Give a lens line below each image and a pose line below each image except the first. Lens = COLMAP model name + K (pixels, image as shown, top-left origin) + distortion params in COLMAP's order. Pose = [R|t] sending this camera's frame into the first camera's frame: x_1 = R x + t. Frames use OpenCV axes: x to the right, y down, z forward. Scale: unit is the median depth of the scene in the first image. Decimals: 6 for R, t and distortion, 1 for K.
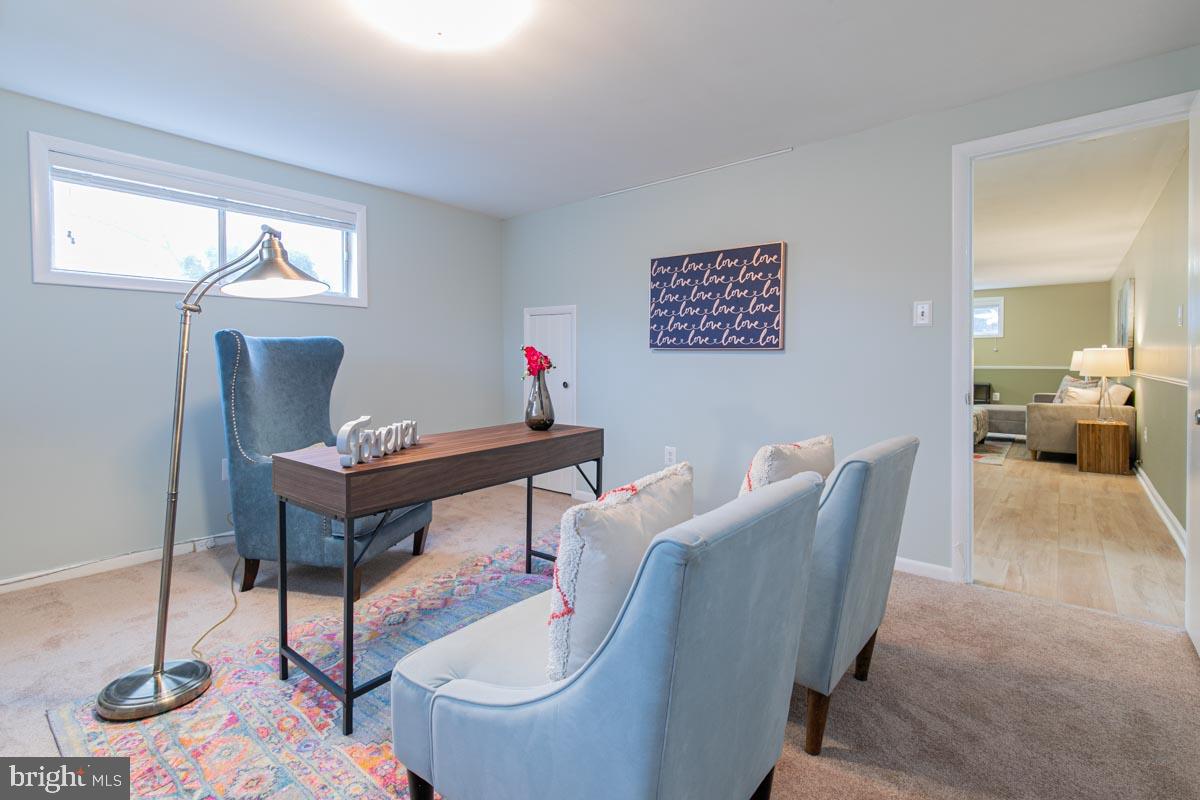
lens RADIAL K [[558.6, 0, 602.9], [0, 558.6, 372.3], [0, 0, 1]] dist [0.001386, -0.000783]
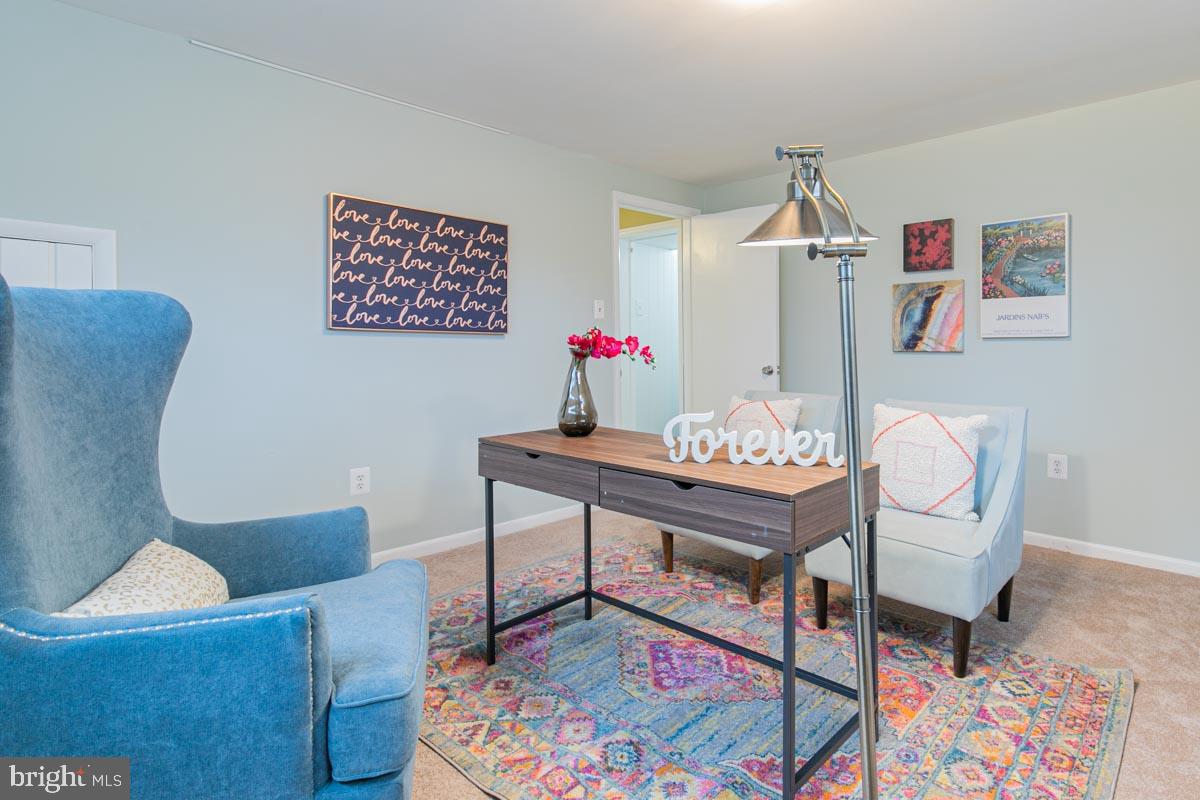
lens RADIAL K [[635.6, 0, 692.7], [0, 635.6, 353.9], [0, 0, 1]] dist [0.039418, -0.000025]
pose [[0.026306, -0.023715, 0.999373, -0.776149], [0.010191, 0.999673, 0.023454, -0.028771], [-0.999602, 0.009568, 0.026539, 0.629292]]
